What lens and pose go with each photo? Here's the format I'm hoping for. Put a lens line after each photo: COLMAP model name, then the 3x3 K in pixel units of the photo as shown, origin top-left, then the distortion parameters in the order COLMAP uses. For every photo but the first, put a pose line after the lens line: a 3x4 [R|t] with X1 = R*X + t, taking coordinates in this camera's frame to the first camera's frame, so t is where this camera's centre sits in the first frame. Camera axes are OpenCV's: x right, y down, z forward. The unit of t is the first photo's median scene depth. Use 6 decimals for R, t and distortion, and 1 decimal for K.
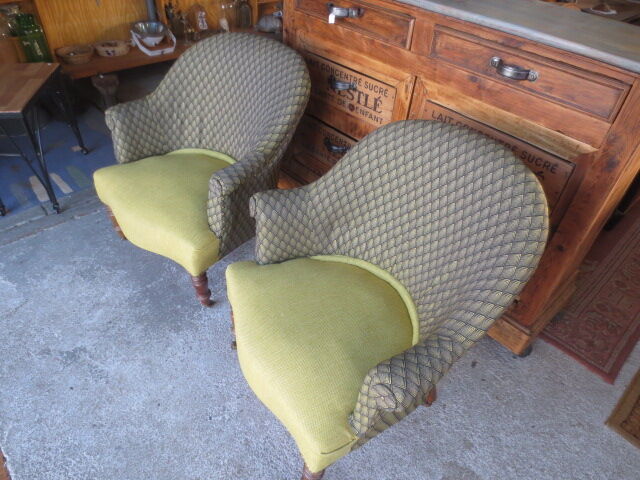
lens RADIAL K [[446.7, 0, 322.6], [0, 446.7, 244.2], [0, 0, 1]] dist [-0.038374, 0.012172]
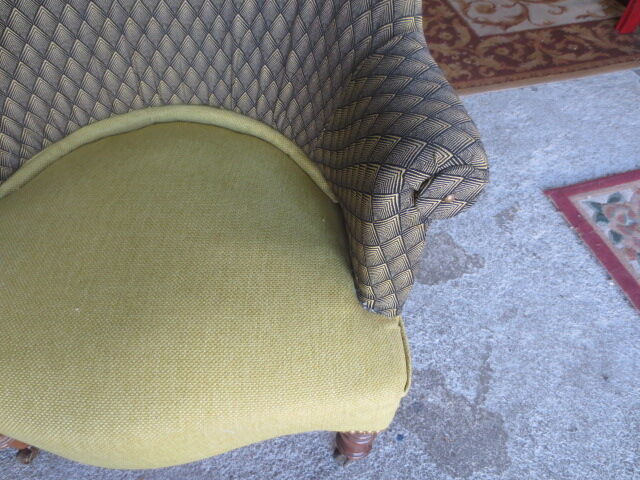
lens RADIAL K [[446.7, 0, 317.8], [0, 446.7, 242.0], [0, 0, 1]] dist [-0.038374, 0.012172]
pose [[0.474652, -0.746246, 0.466714, -0.109929], [0.608798, 0.661302, 0.438228, 0.065910], [-0.635665, 0.076128, 0.768202, 0.475105]]
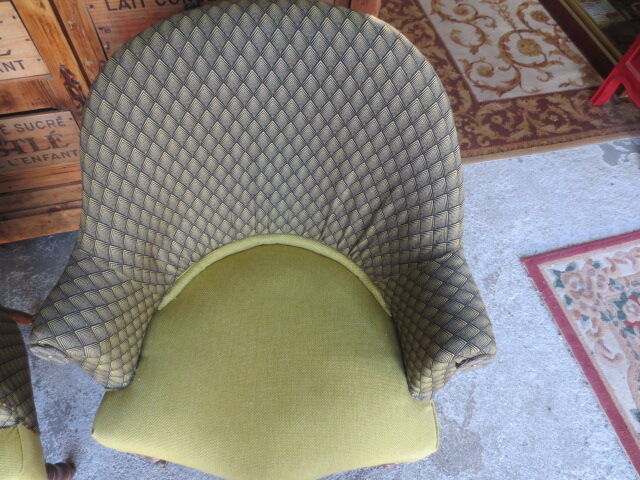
lens RADIAL K [[446.7, 0, 317.3], [0, 446.7, 241.1], [0, 0, 1]] dist [-0.038374, 0.012172]
pose [[0.477339, -0.775331, 0.413533, -0.112199], [0.551735, 0.630728, 0.545684, -0.272267], [-0.683913, -0.032316, 0.728848, 0.381543]]
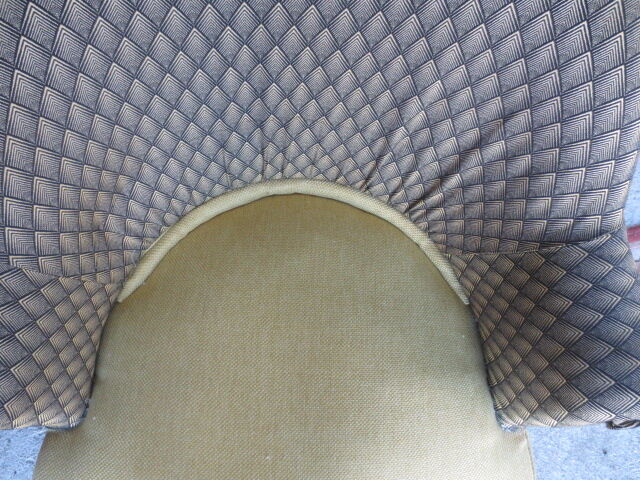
lens RADIAL K [[446.7, 0, 316.6], [0, 446.7, 243.1], [0, 0, 1]] dist [-0.038374, 0.012172]
pose [[0.470232, -0.850729, 0.234825, 0.010538], [0.542880, 0.488609, 0.683039, -0.193170], [-0.695818, -0.193705, 0.691603, 0.606342]]
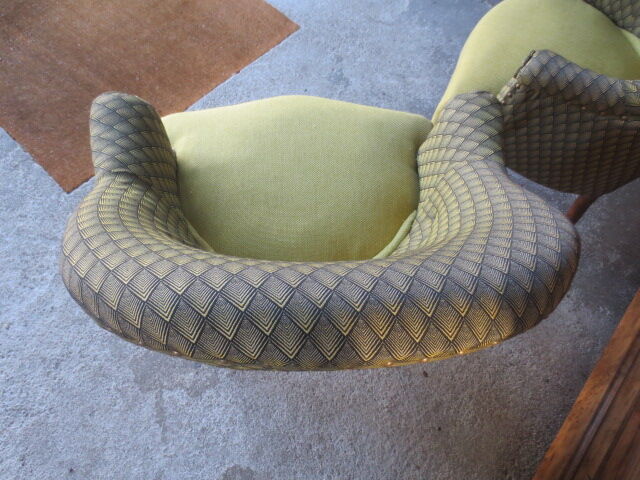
lens RADIAL K [[446.7, 0, 316.5], [0, 446.7, 241.7], [0, 0, 1]] dist [-0.038374, 0.012172]
pose [[0.118371, 0.882814, -0.454562, 0.263360], [-0.698228, 0.399493, 0.594040, -0.196135], [0.706021, 0.247071, 0.663694, 0.404373]]
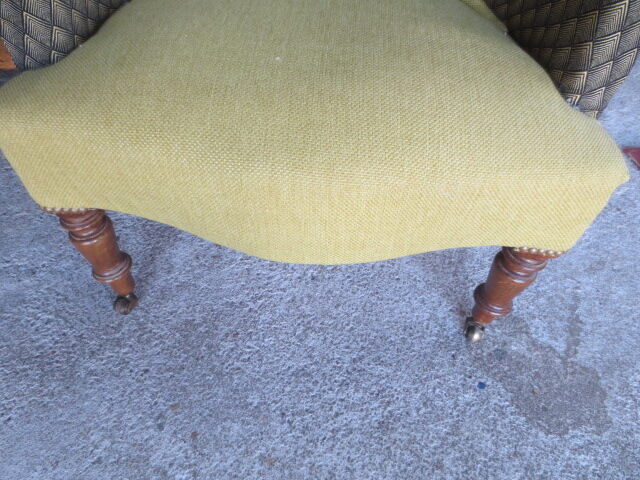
lens RADIAL K [[446.7, 0, 319.6], [0, 446.7, 242.4], [0, 0, 1]] dist [-0.038374, 0.012172]
pose [[0.527750, -0.693485, 0.490468, -0.201121], [0.548684, 0.719121, 0.426392, 0.130132], [-0.648402, 0.044084, 0.760020, 0.602983]]
